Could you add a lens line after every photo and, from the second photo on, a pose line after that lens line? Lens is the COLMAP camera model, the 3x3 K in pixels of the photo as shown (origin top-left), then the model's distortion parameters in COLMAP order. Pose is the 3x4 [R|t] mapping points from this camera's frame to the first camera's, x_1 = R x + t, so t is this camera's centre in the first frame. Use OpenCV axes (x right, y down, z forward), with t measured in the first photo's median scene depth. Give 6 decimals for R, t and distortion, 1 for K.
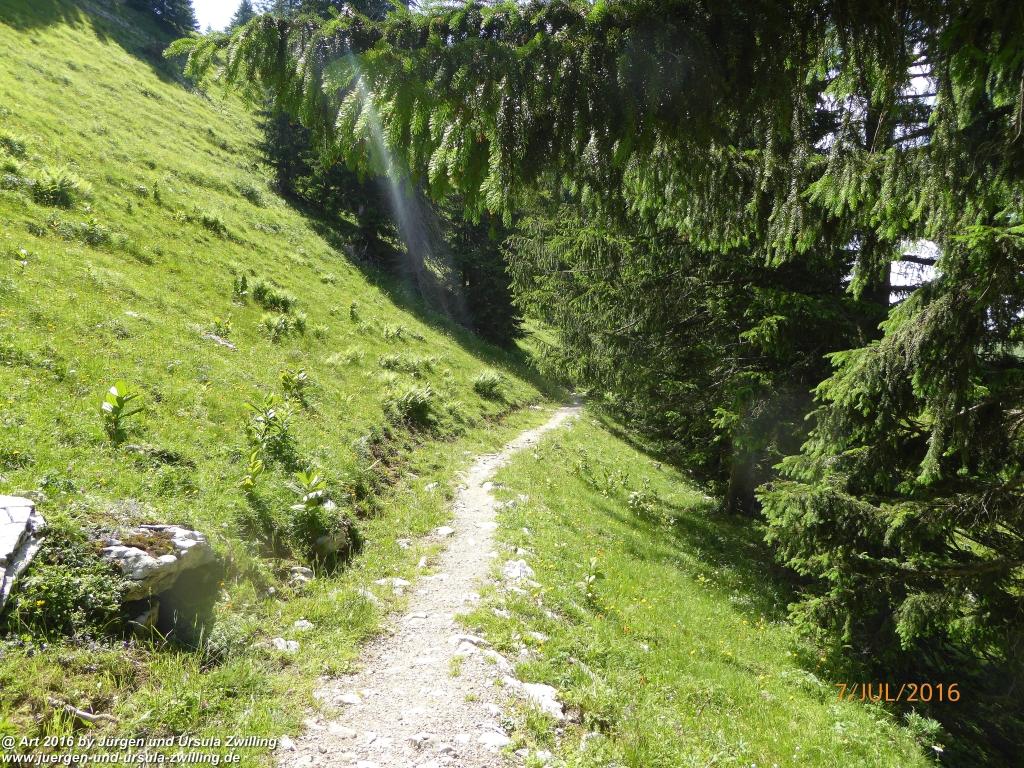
lens RADIAL K [[742.8, 0, 522.0], [0, 742.8, 376.6], [0, 0, 1]] dist [-0.002584, -0.021137]
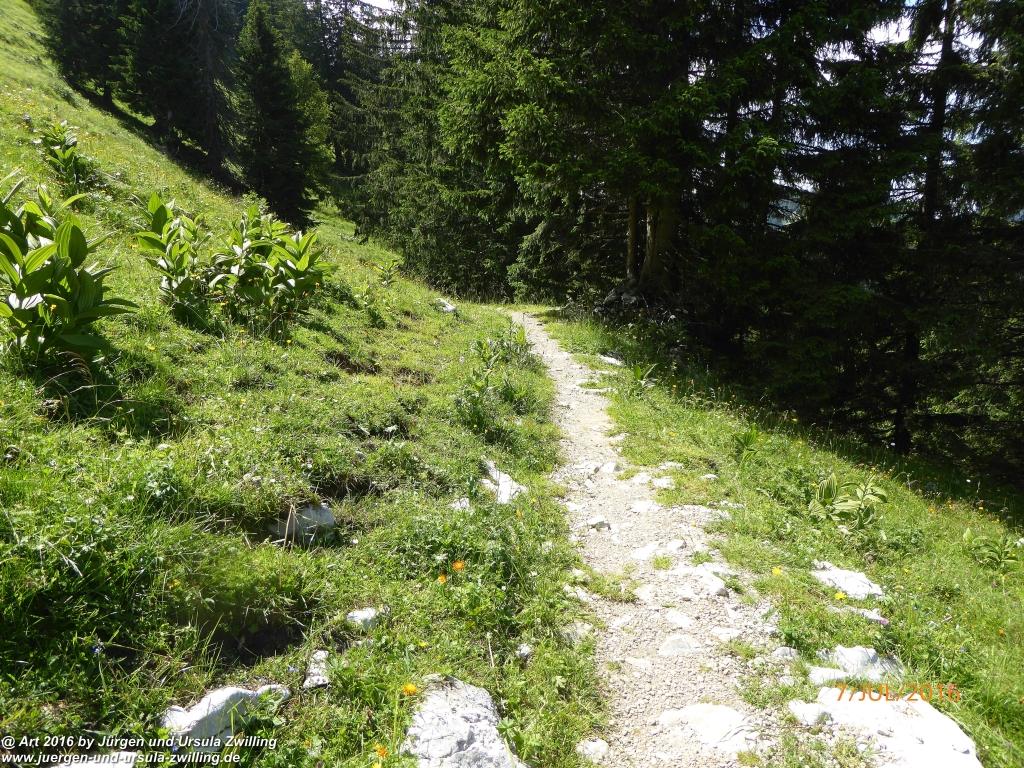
lens RADIAL K [[742.8, 0, 522.0], [0, 742.8, 376.6], [0, 0, 1]] dist [-0.002584, -0.021137]
pose [[0.938237, -0.063429, 0.340129, -0.514765], [0.011088, 0.988060, 0.153670, 0.051743], [-0.345815, -0.140408, 0.927738, -1.451139]]
